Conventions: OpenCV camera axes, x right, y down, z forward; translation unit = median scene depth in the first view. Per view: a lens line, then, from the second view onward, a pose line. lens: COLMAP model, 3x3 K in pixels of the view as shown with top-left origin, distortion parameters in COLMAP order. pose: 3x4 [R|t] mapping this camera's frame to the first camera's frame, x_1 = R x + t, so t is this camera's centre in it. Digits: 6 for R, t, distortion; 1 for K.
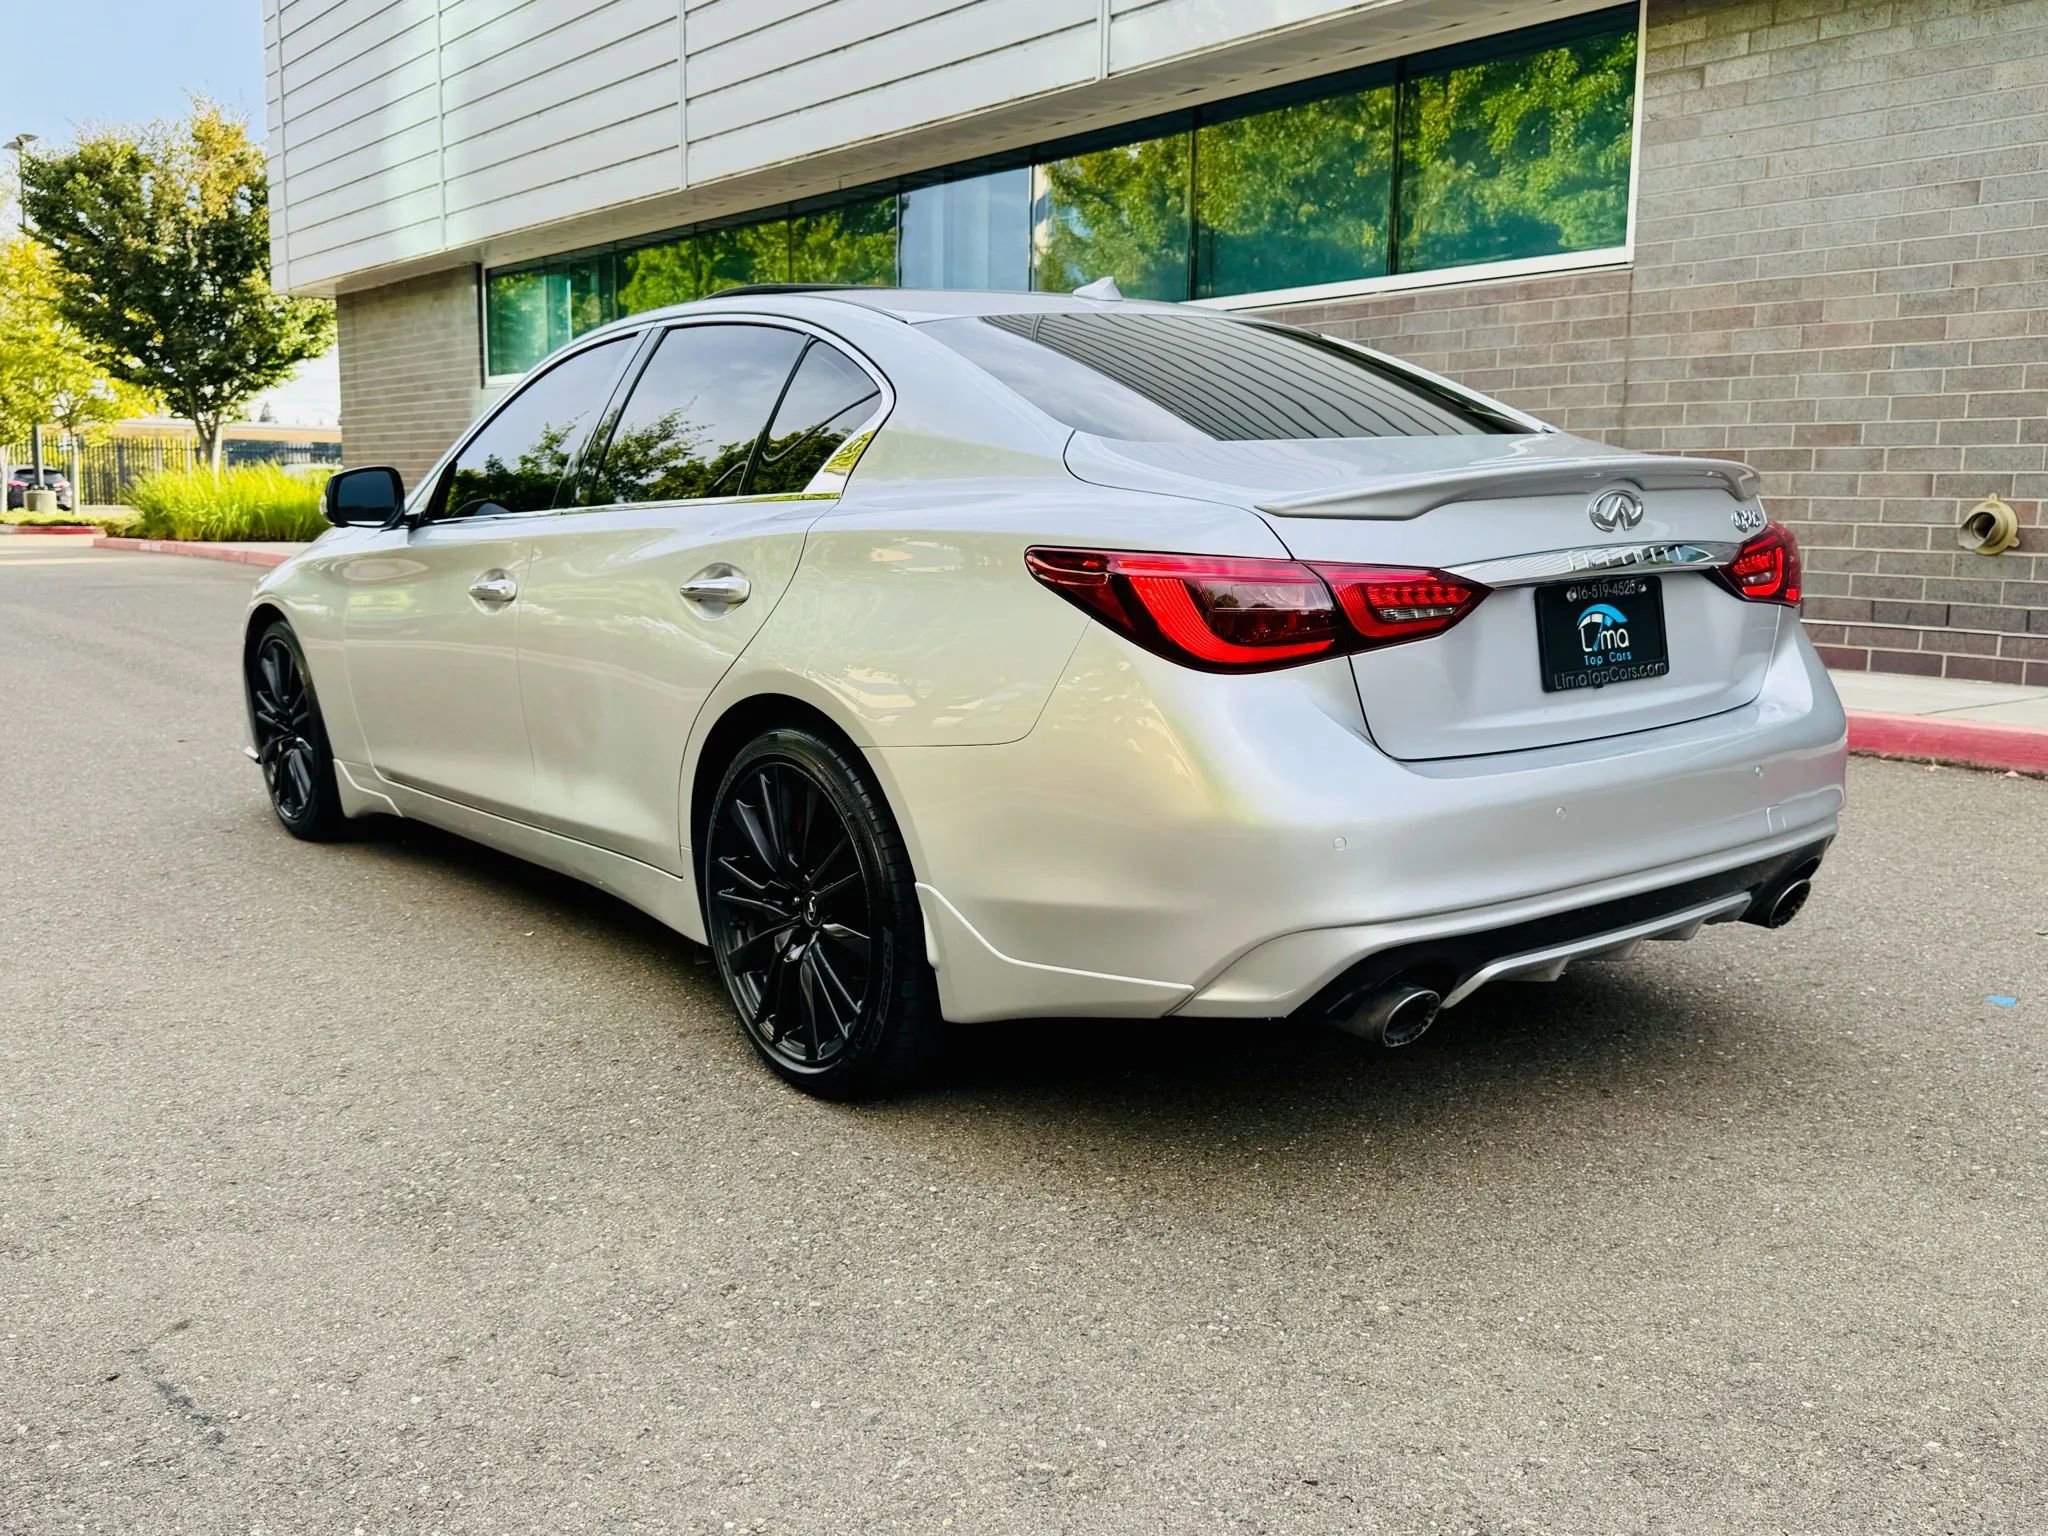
lens RADIAL K [[1823.4, 0, 1004.2], [0, 1823.4, 768.6], [0, 0, 1]] dist [0.080943, -0.120324]
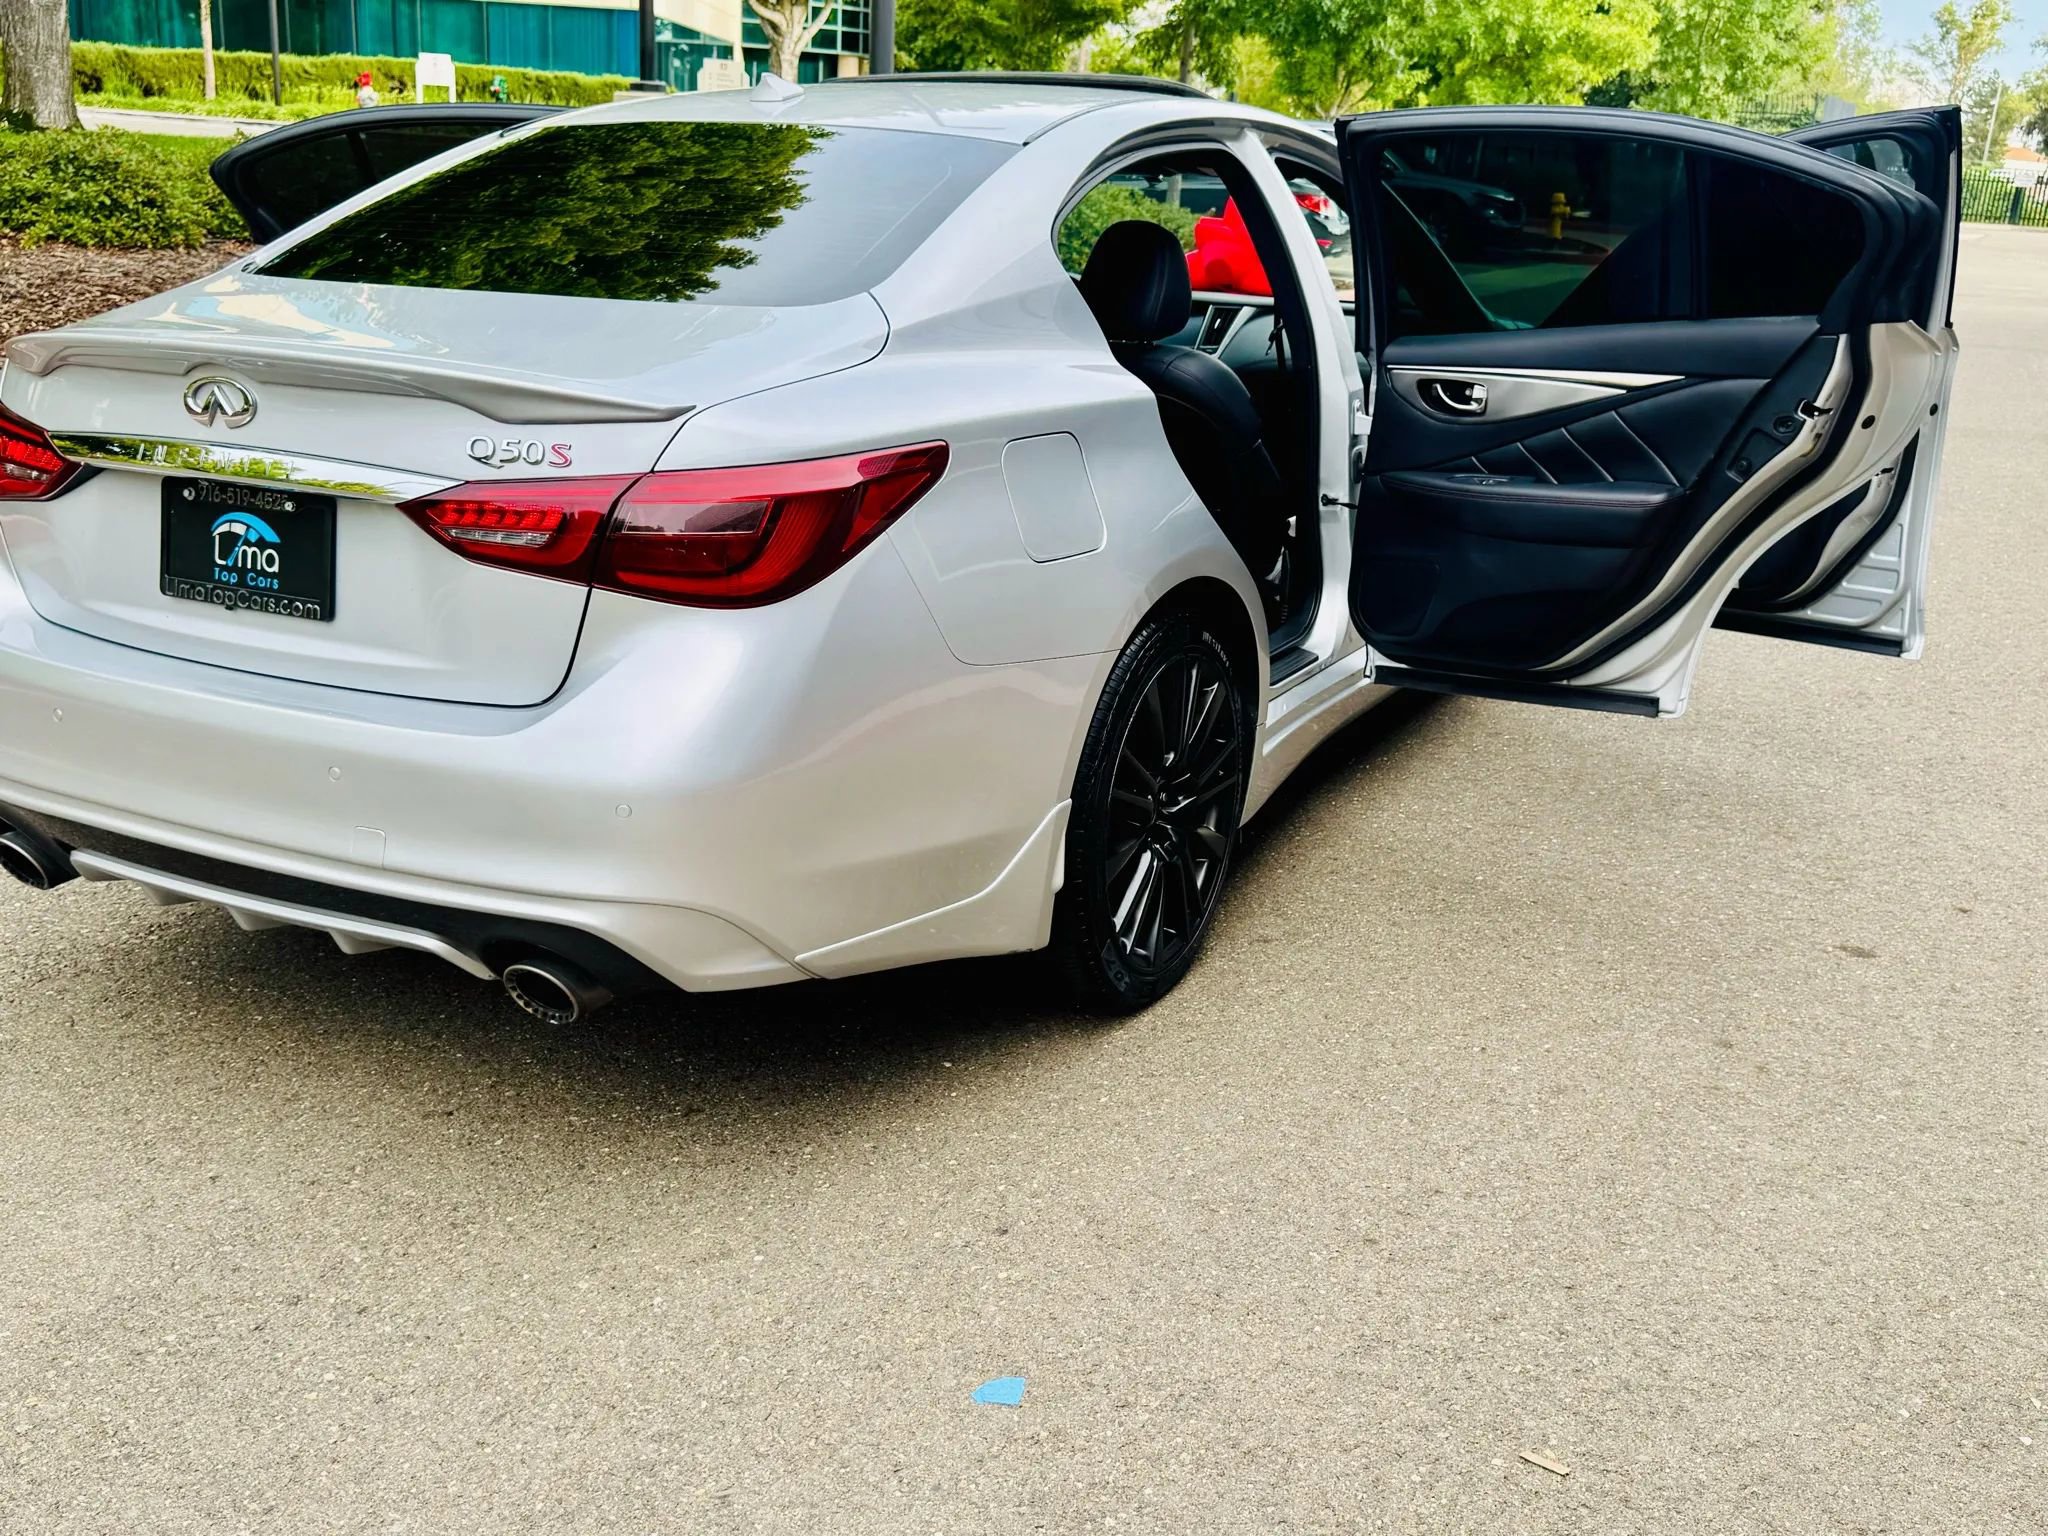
lens RADIAL K [[1909.9, 0, 1032.8], [0, 1909.9, 779.4], [0, 0, 1]] dist [0.019601, 0.000000]
pose [[0.424094, 0.298247, -0.855099, 1.017733], [-0.180059, 0.953133, 0.243138, -0.202773], [0.887538, 0.050855, 0.457920, 0.750054]]
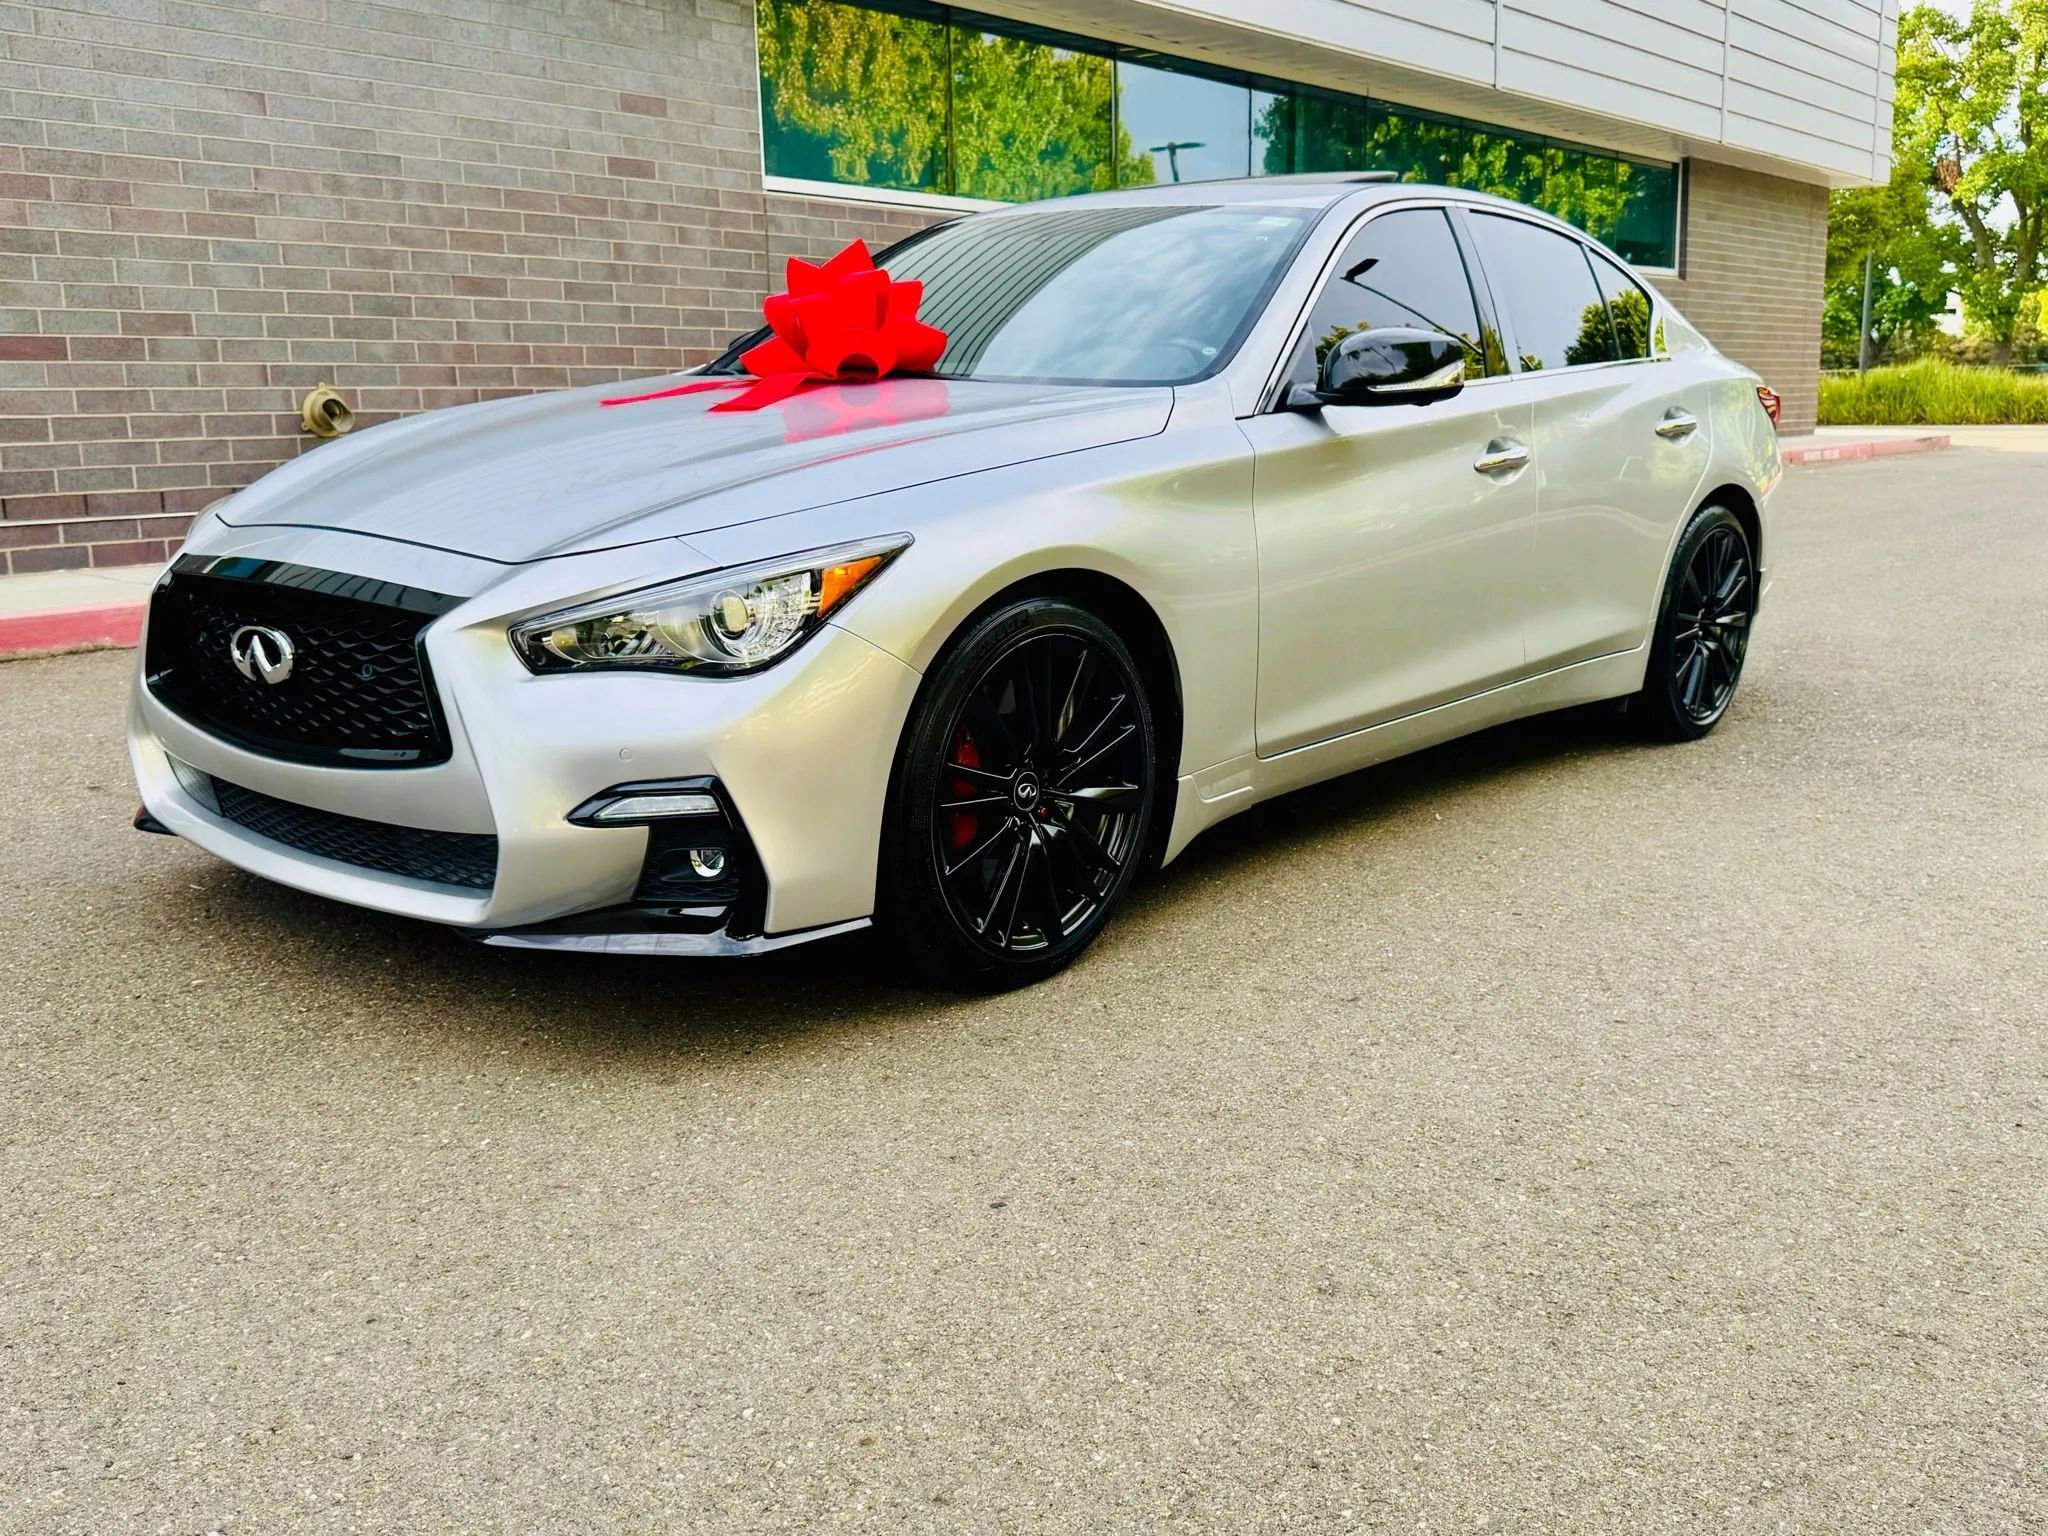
lens RADIAL K [[1909.9, 0, 996.5], [0, 1909.9, 748.9], [0, 0, 1]] dist [0.019601, 0.000000]
pose [[-0.202016, -0.185471, 0.961660, -1.463176], [0.160279, 0.962406, 0.219285, -0.253934], [-0.966178, 0.198433, -0.164695, 1.718841]]
